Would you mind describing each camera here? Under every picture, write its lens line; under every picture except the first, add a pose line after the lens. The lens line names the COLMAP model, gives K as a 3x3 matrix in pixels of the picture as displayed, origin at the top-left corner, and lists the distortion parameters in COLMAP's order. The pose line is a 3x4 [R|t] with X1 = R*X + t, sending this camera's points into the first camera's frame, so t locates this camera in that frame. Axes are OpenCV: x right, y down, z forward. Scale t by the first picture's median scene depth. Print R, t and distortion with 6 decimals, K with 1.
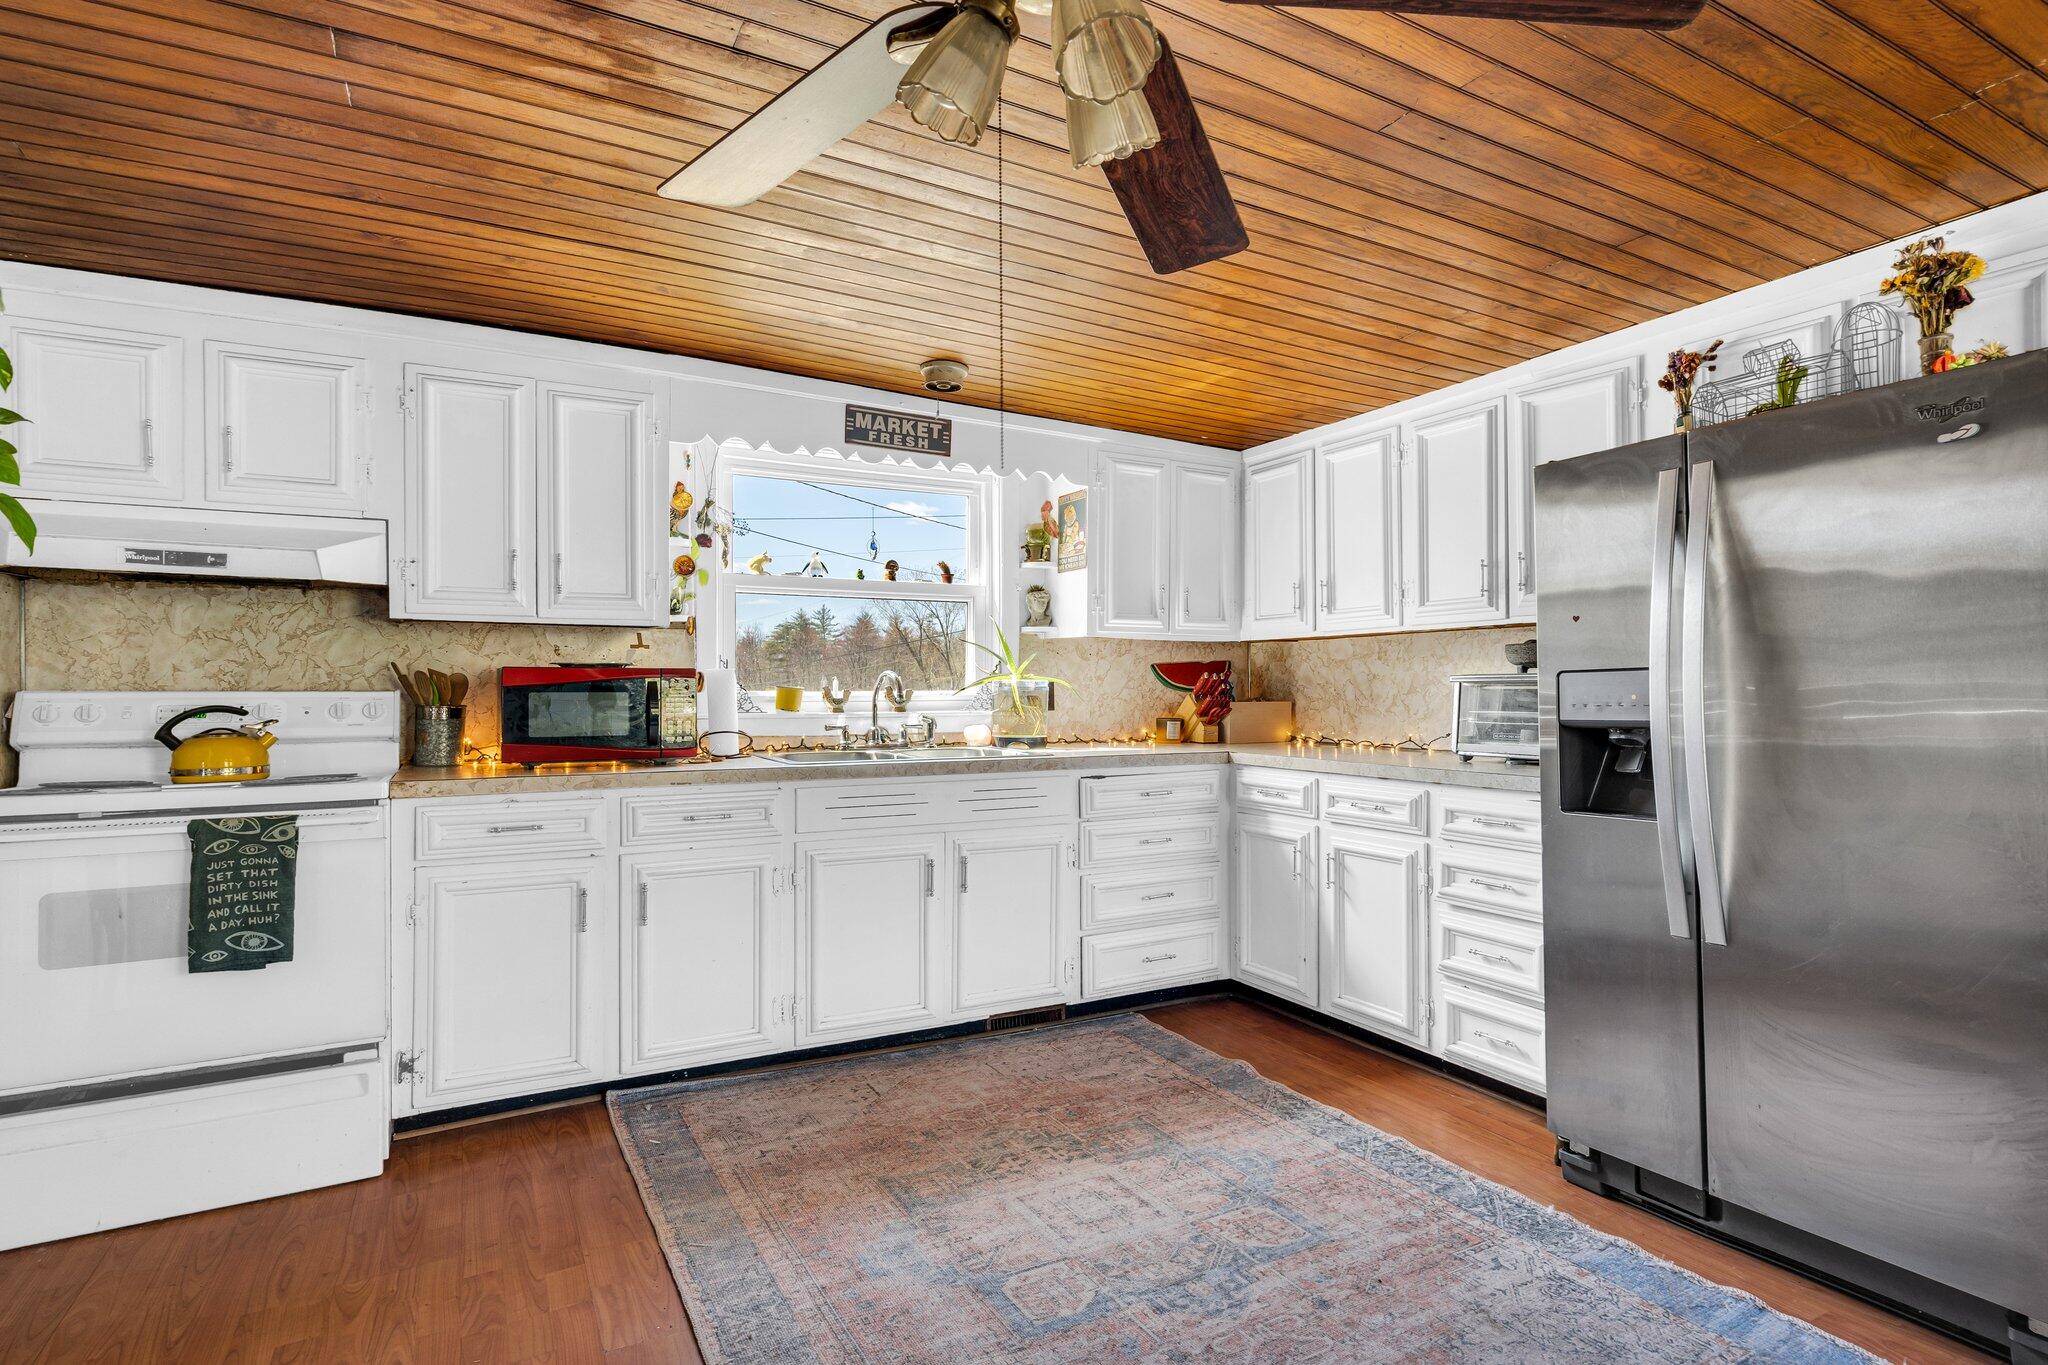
lens RADIAL K [[963.9, 0, 1020.4], [0, 963.9, 688.9], [0, 0, 1]] dist [0.002812, -0.000234]
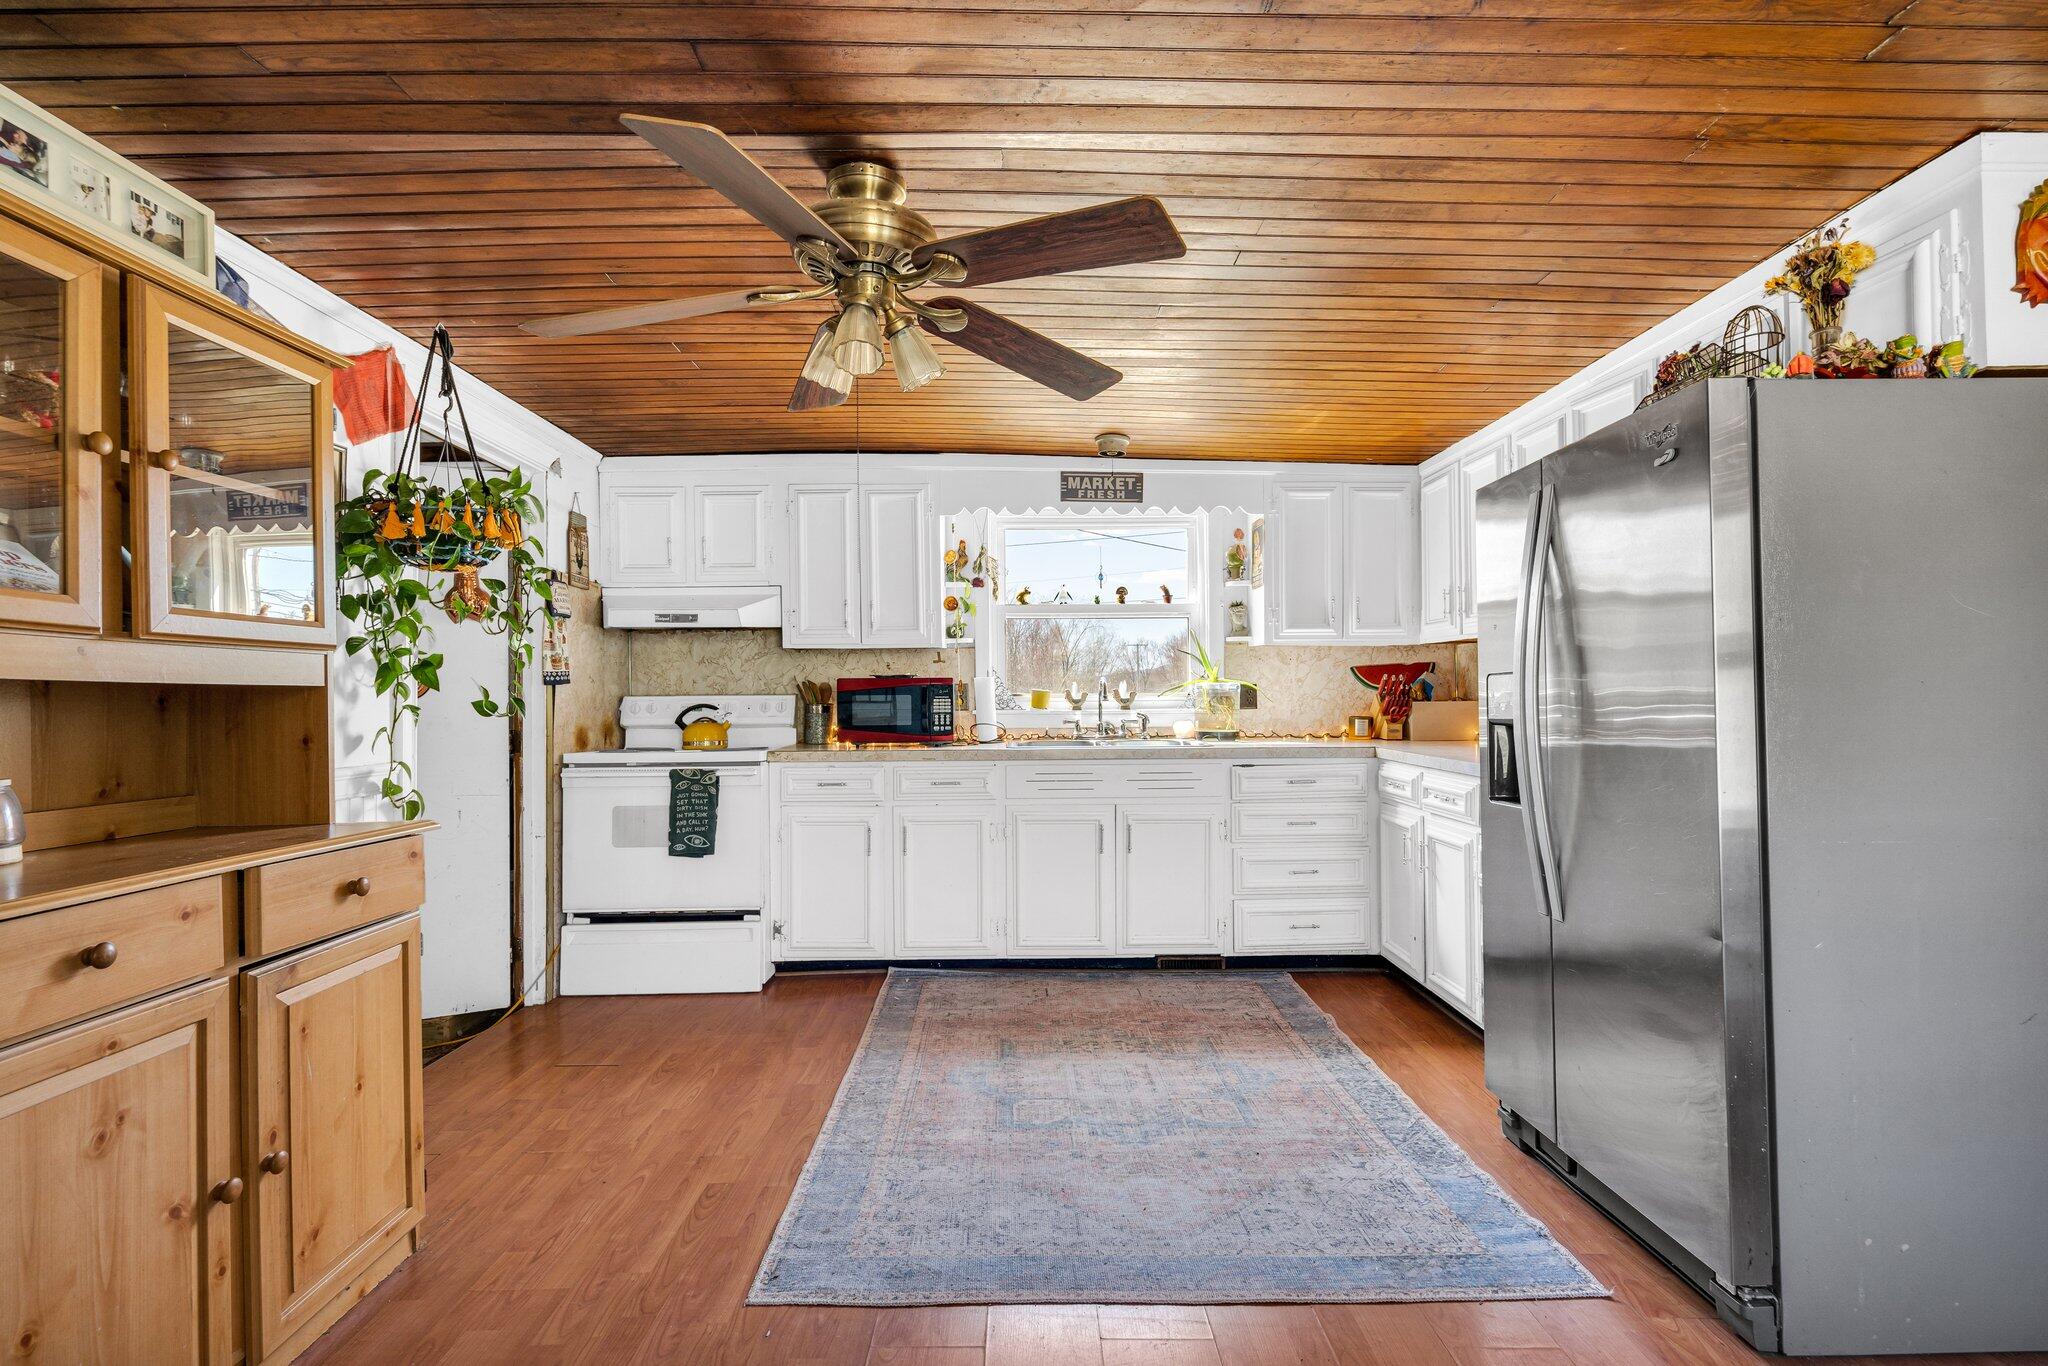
lens RADIAL K [[963.9, 0, 1028.5], [0, 963.9, 686.6], [0, 0, 1]] dist [0.002812, -0.000234]
pose [[0.869627, -0.007971, -0.493645, 0.464266], [0.007267, 0.999968, -0.003346, -0.002975], [0.493656, -0.000678, 0.869657, -0.164782]]
